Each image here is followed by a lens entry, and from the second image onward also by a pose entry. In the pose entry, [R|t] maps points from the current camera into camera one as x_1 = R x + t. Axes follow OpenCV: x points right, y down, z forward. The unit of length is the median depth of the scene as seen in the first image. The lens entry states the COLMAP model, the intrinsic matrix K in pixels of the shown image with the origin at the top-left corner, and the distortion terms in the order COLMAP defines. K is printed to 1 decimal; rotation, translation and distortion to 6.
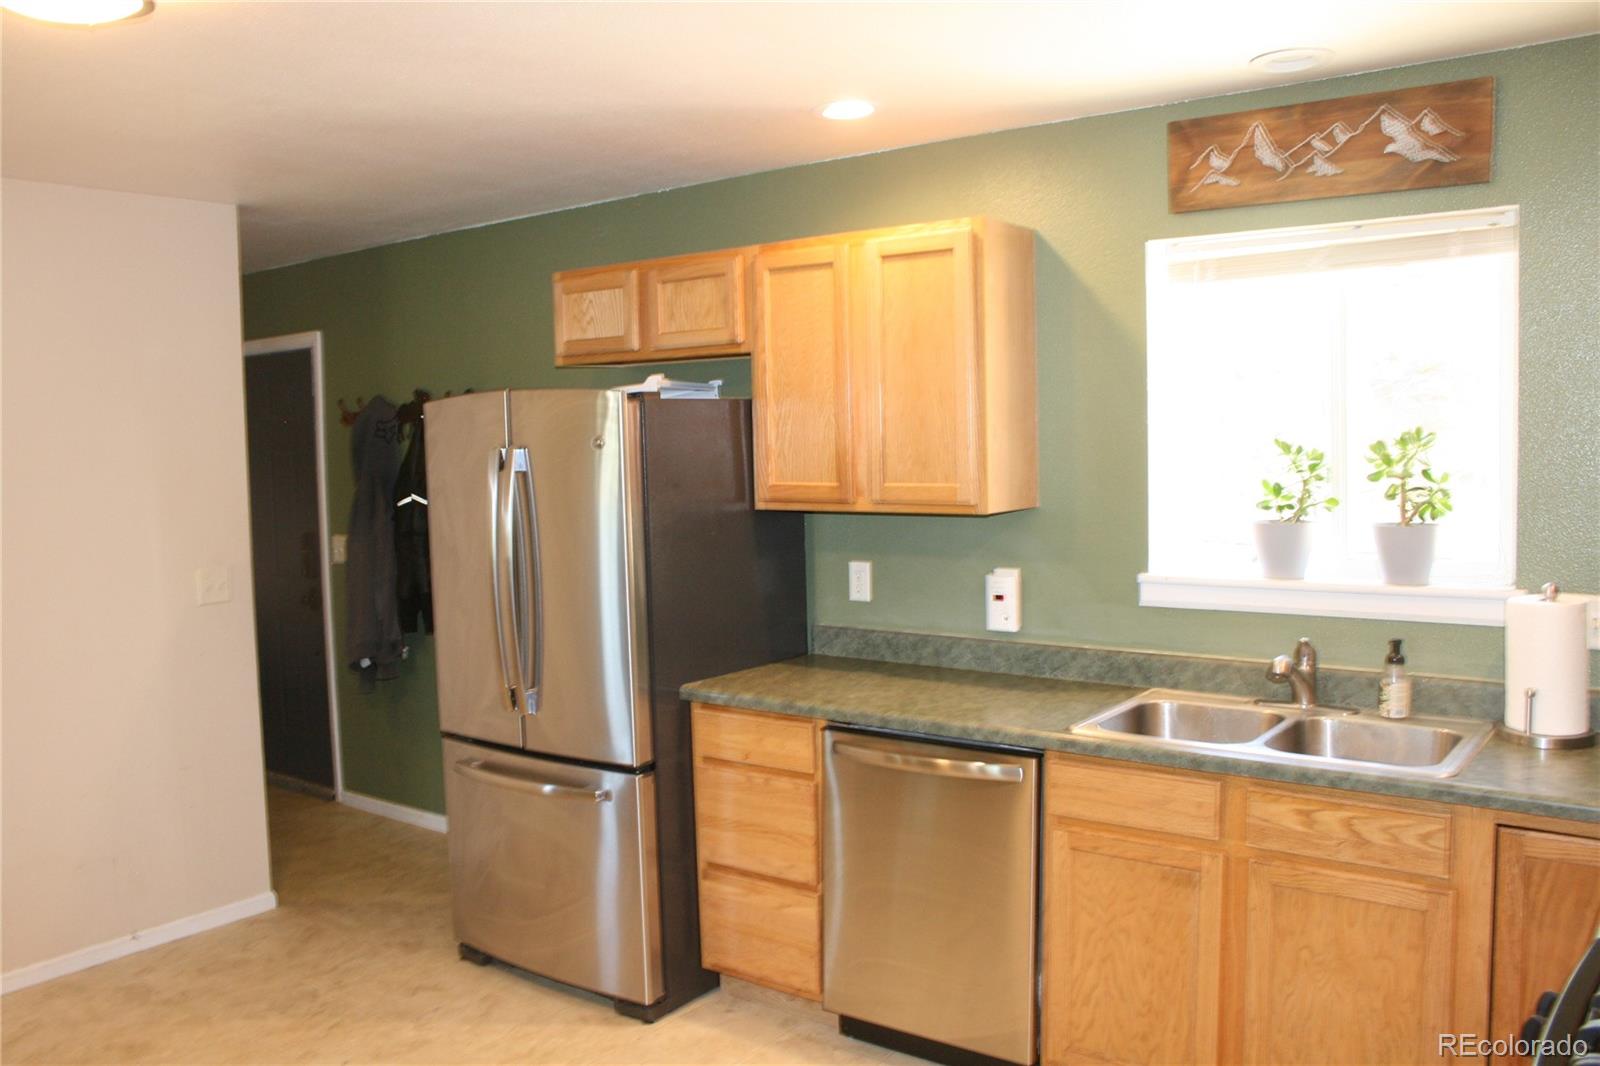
lens RADIAL K [[1319.5, 0, 773.4], [0, 1319.5, 531.8], [0, 0, 1]] dist [-0.160830, 0.137435]
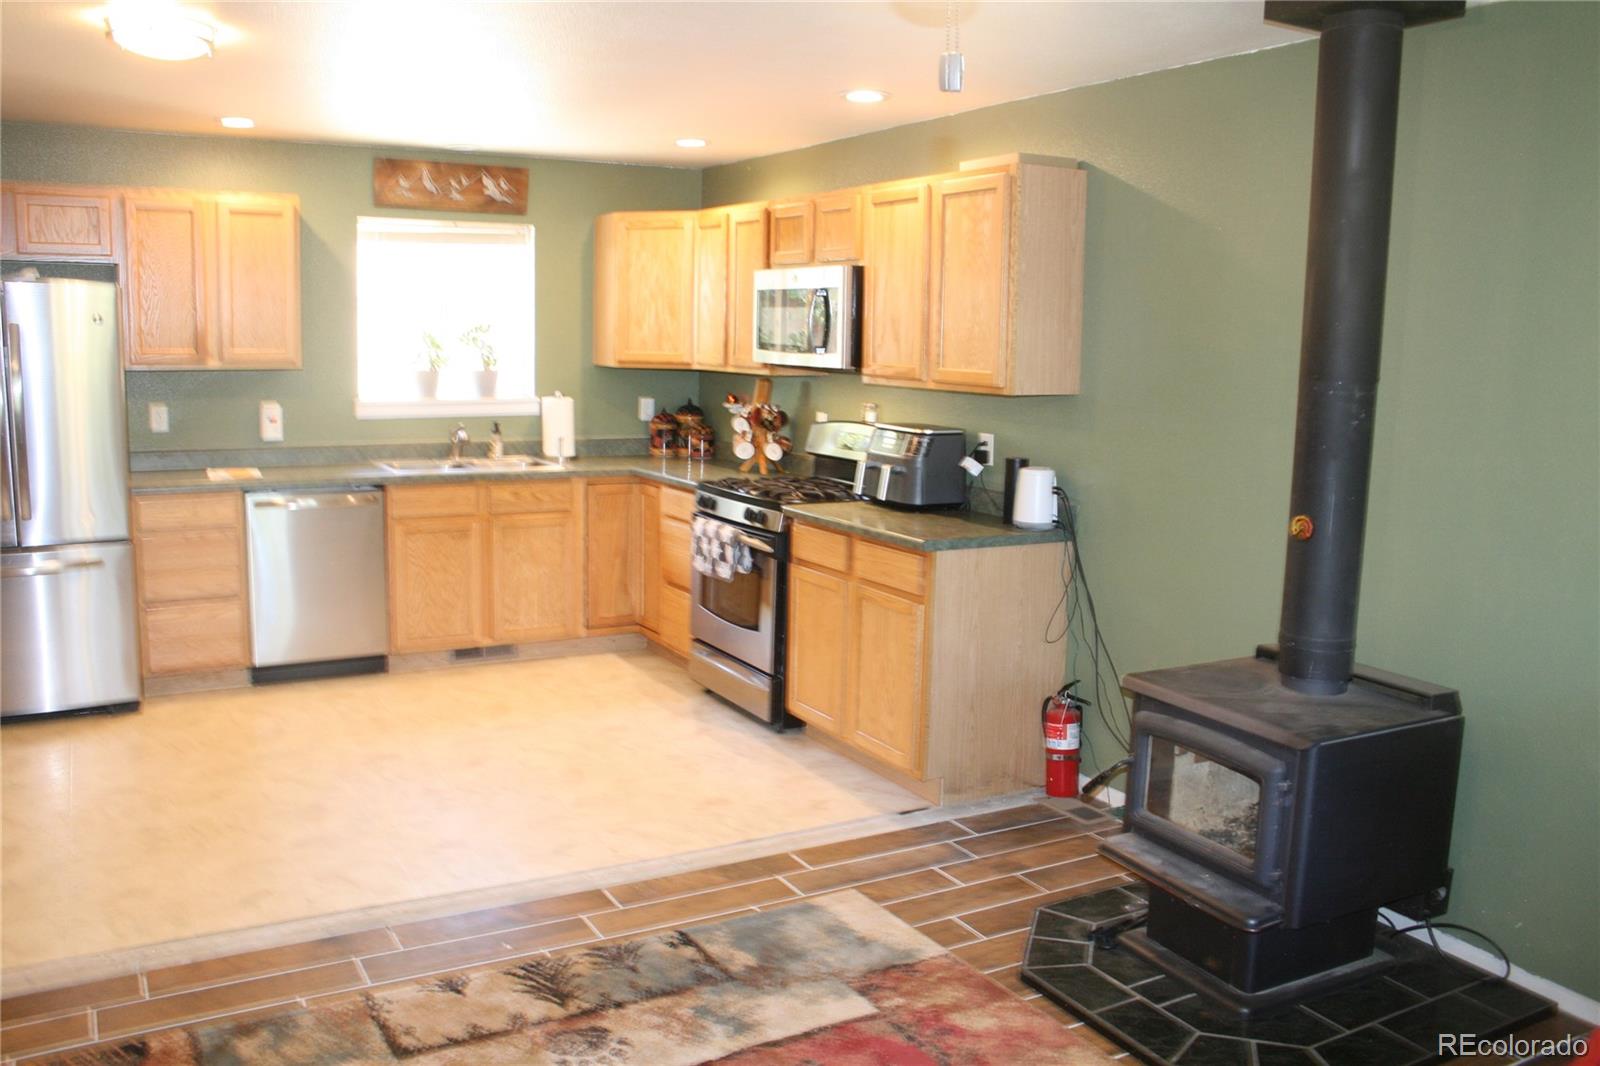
lens RADIAL K [[1326.7, 0, 800.0], [0, 1326.7, 533.0], [0, 0, 1]] dist [-0.152314, 0.136943]
pose [[0.389826, -0.106672, 0.914690, -1.283409], [0.037508, 0.994283, 0.099968, 0.063096], [-0.920125, -0.004662, 0.391598, -0.320635]]
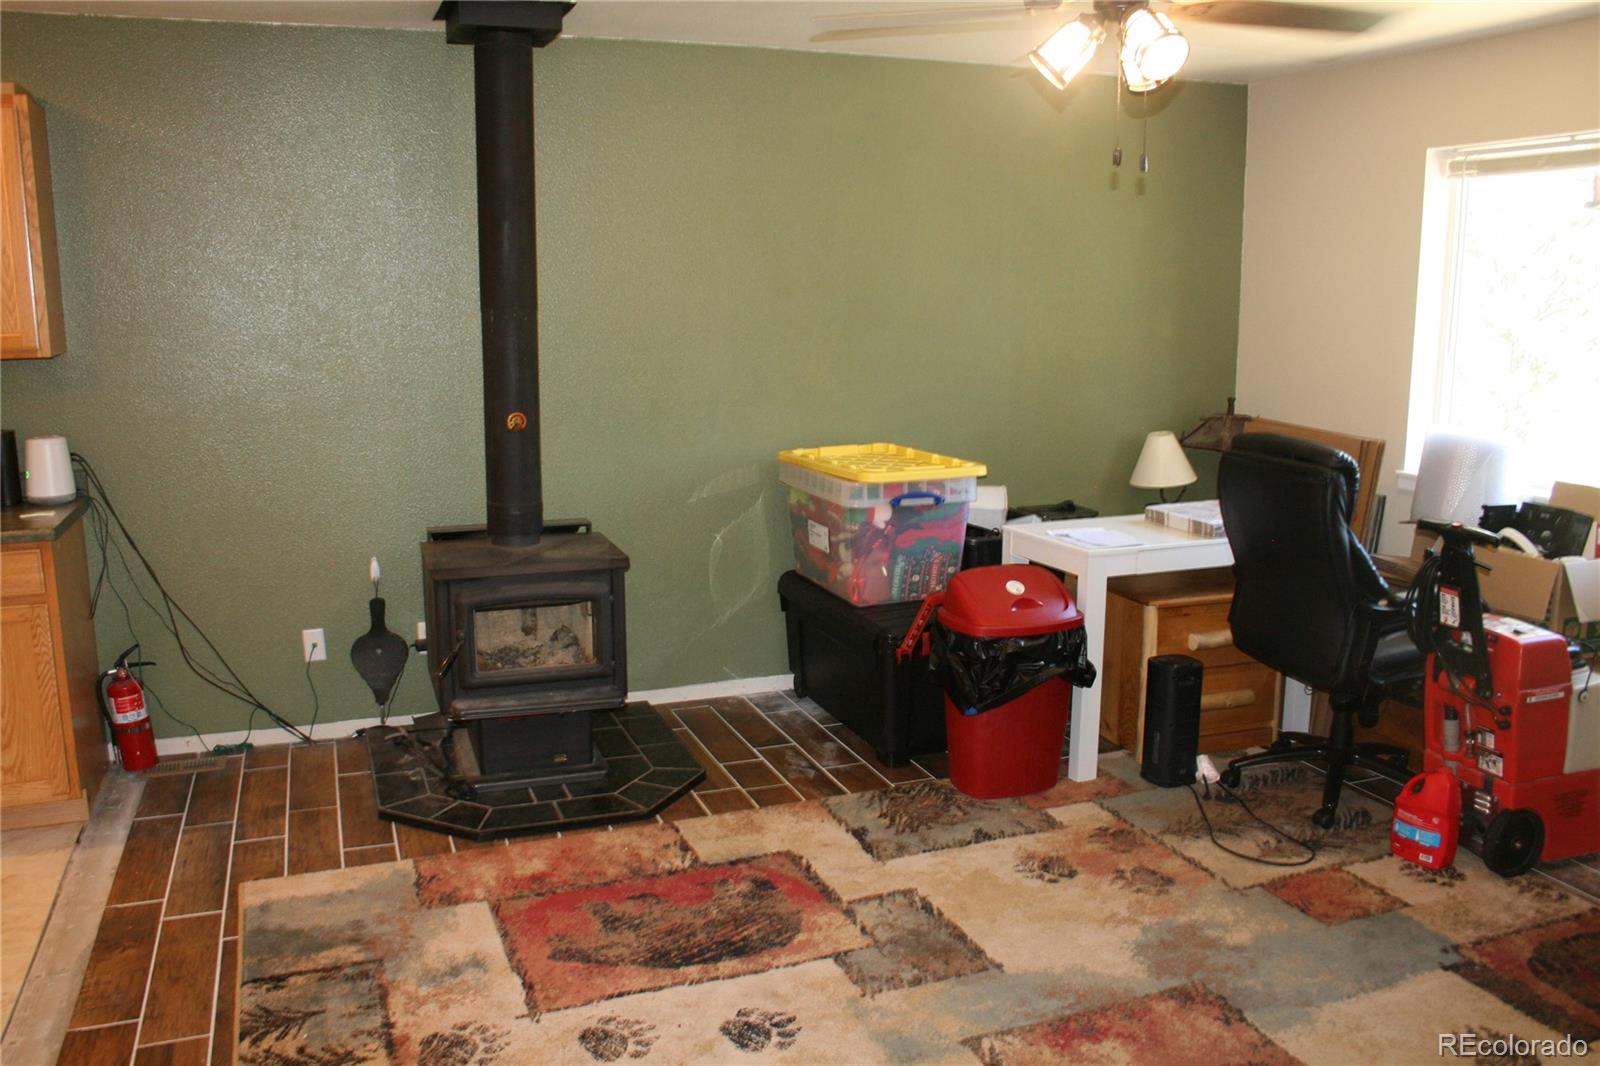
lens RADIAL K [[1319.5, 0, 773.4], [0, 1319.5, 531.8], [0, 0, 1]] dist [-0.160830, 0.137435]
pose [[-0.844342, -0.070116, 0.531197, -1.148025], [0.065528, 0.970446, 0.232252, -0.009136], [-0.531782, 0.230909, -0.814794, 0.689735]]
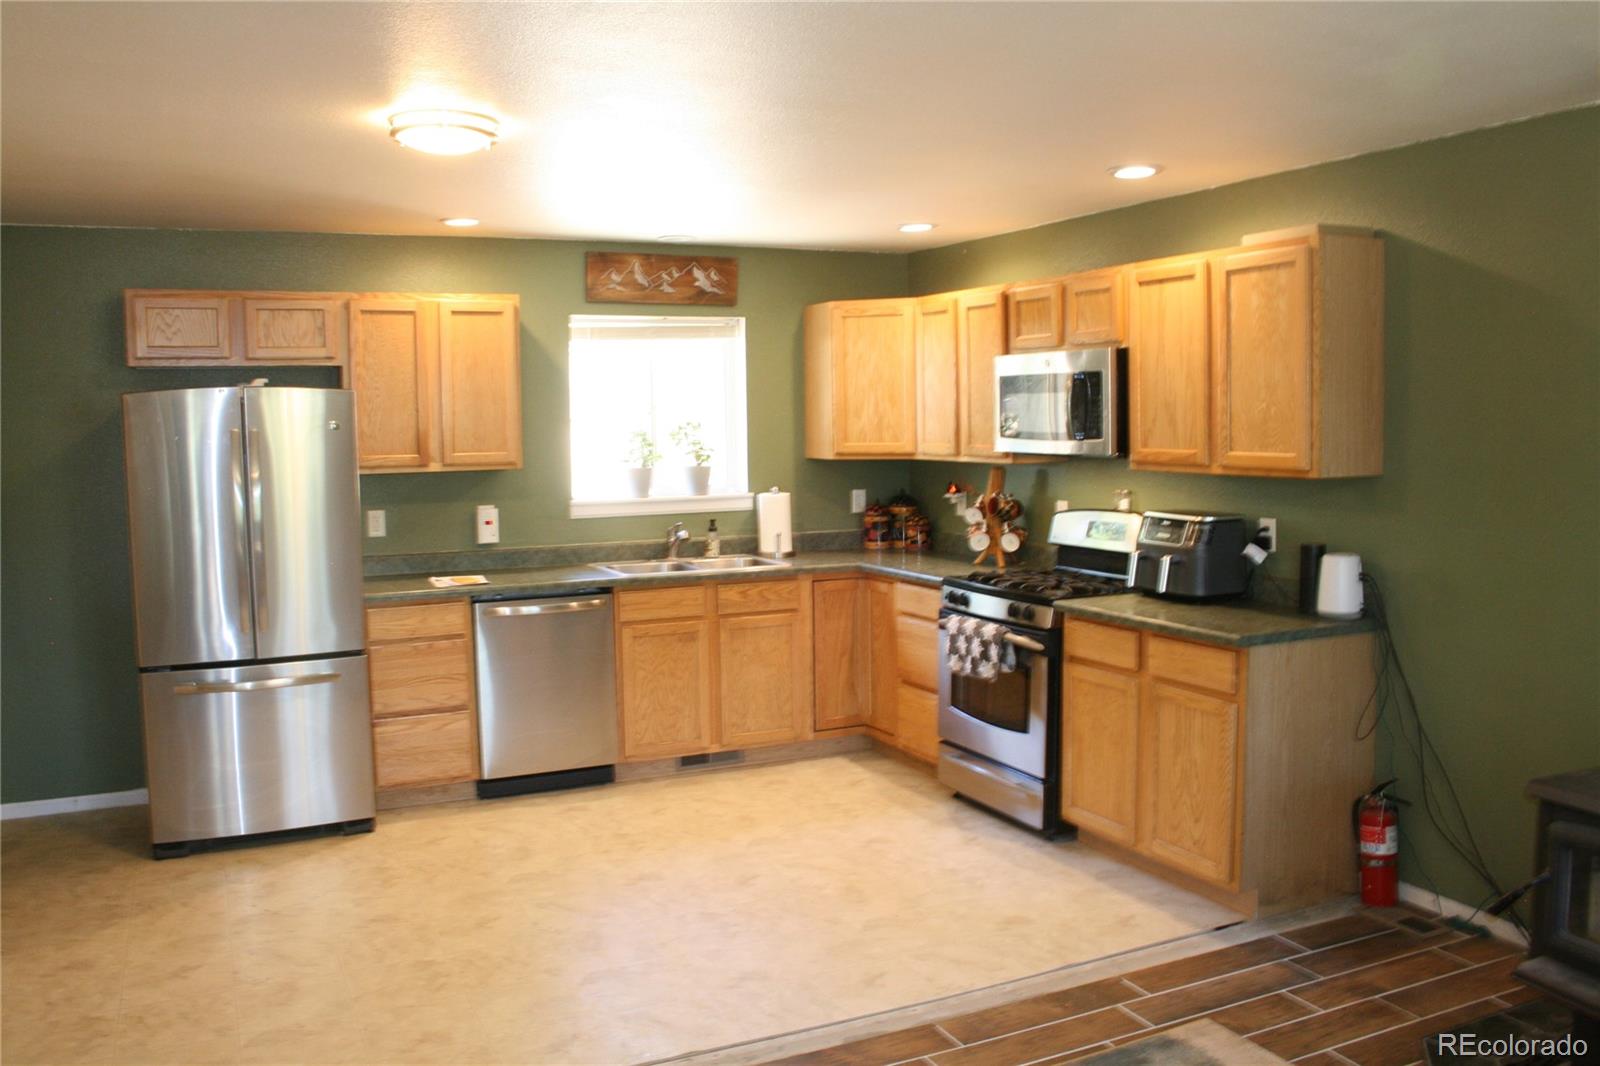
lens RADIAL K [[1326.7, 0, 800.0], [0, 1326.7, 533.0], [0, 0, 1]] dist [-0.152314, 0.136943]
pose [[0.451328, -0.062300, 0.890181, -1.296816], [0.069928, 0.996962, 0.034319, 0.039098], [-0.889614, 0.046760, 0.454313, -0.103230]]
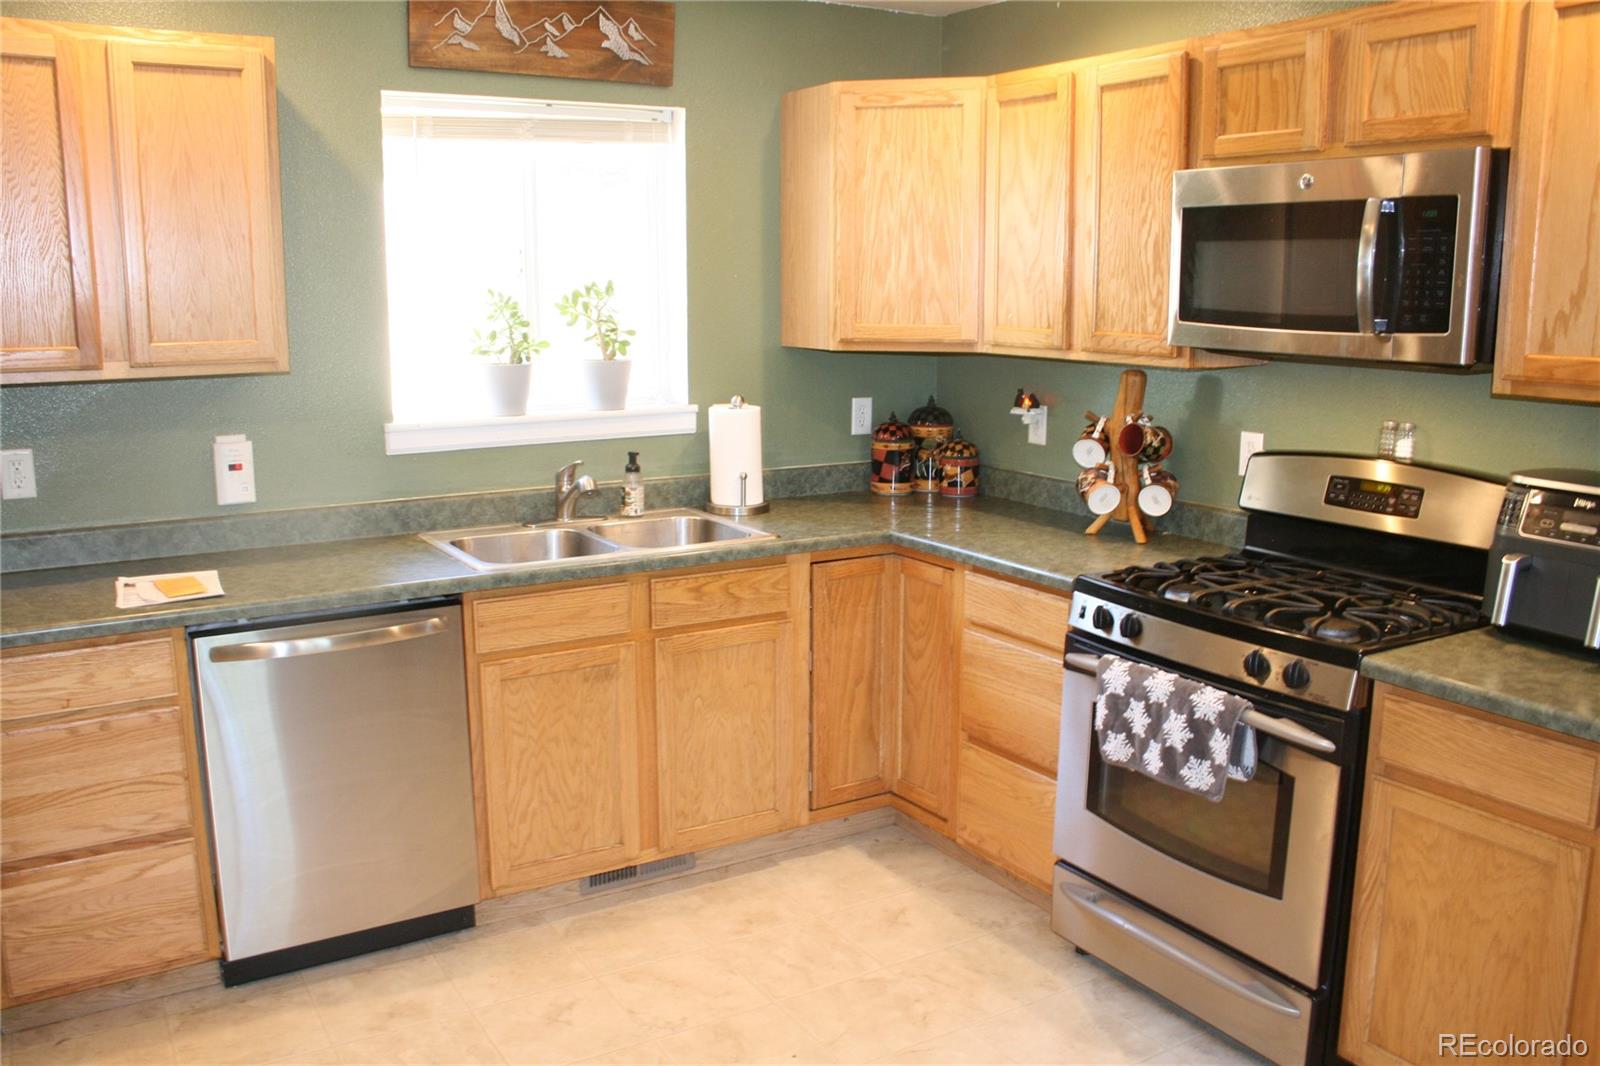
lens RADIAL K [[1326.7, 0, 800.0], [0, 1326.7, 533.0], [0, 0, 1]] dist [-0.152314, 0.136943]
pose [[0.356829, -0.151286, 0.921838, -0.604381], [0.061628, 0.988462, 0.138365, -0.005117], [-0.932135, 0.007438, 0.362036, 0.366551]]
